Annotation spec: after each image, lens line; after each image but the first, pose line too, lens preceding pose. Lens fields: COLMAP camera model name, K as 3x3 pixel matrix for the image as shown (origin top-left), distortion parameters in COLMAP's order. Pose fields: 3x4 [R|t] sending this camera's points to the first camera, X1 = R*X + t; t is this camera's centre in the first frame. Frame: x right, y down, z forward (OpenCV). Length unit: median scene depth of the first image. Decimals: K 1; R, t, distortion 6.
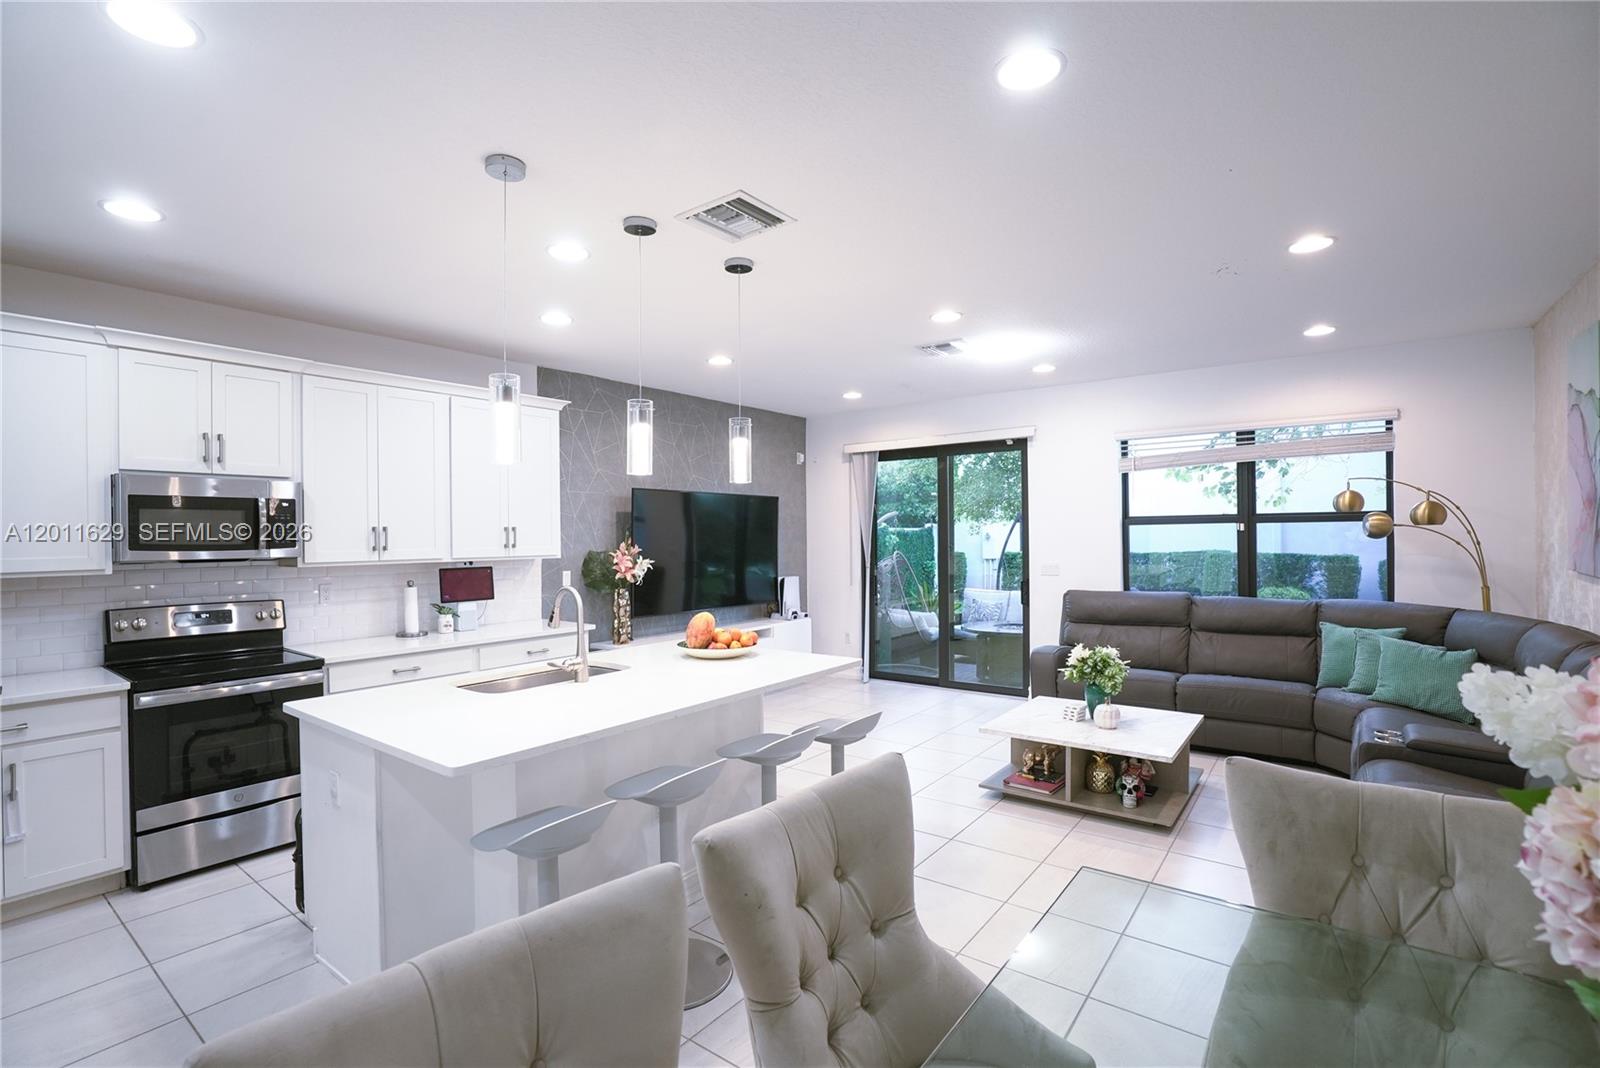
lens RADIAL K [[719.0, 0, 800.0], [0, 719.0, 534.0], [0, 0, 1]] dist [-0.001072, -0.000162]
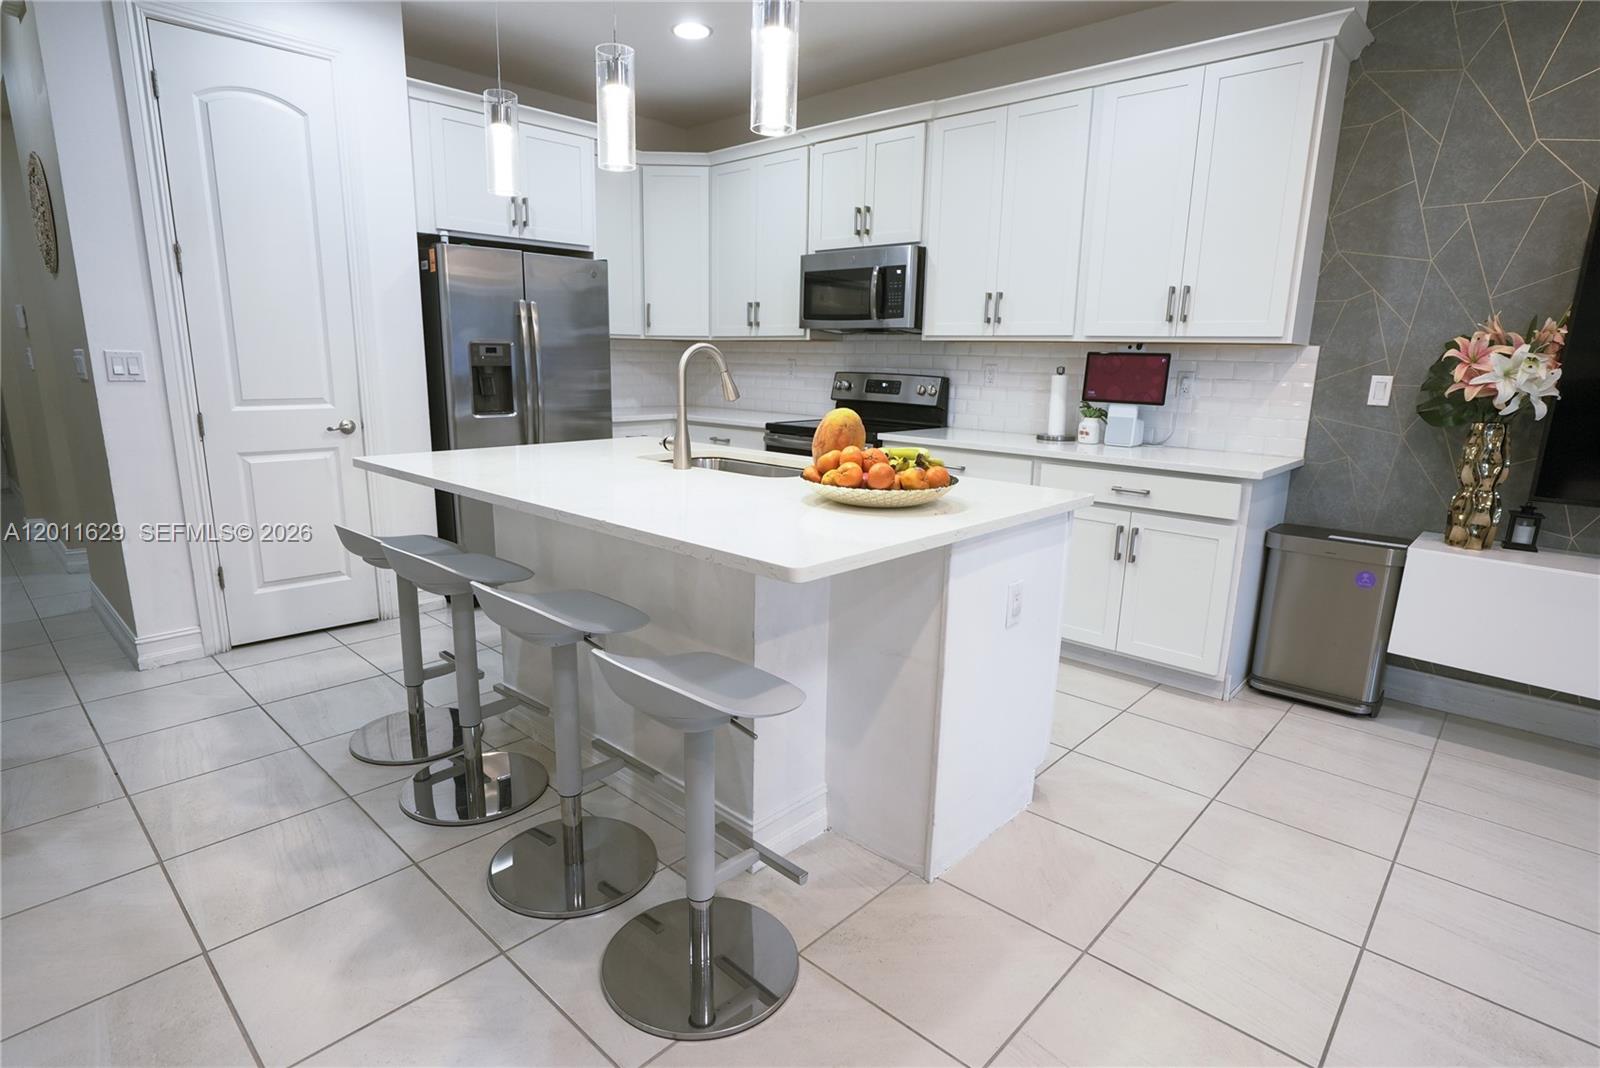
lens RADIAL K [[825.1, 0, 800.0], [0, 825.1, 534.0], [0, 0, 1]] dist [-0.024819, -0.000079]
pose [[-0.098290, 0.218533, -0.970867, 0.357428], [-0.013988, 0.975191, 0.220922, 0.048124], [0.995059, 0.035295, -0.092795, 0.791809]]
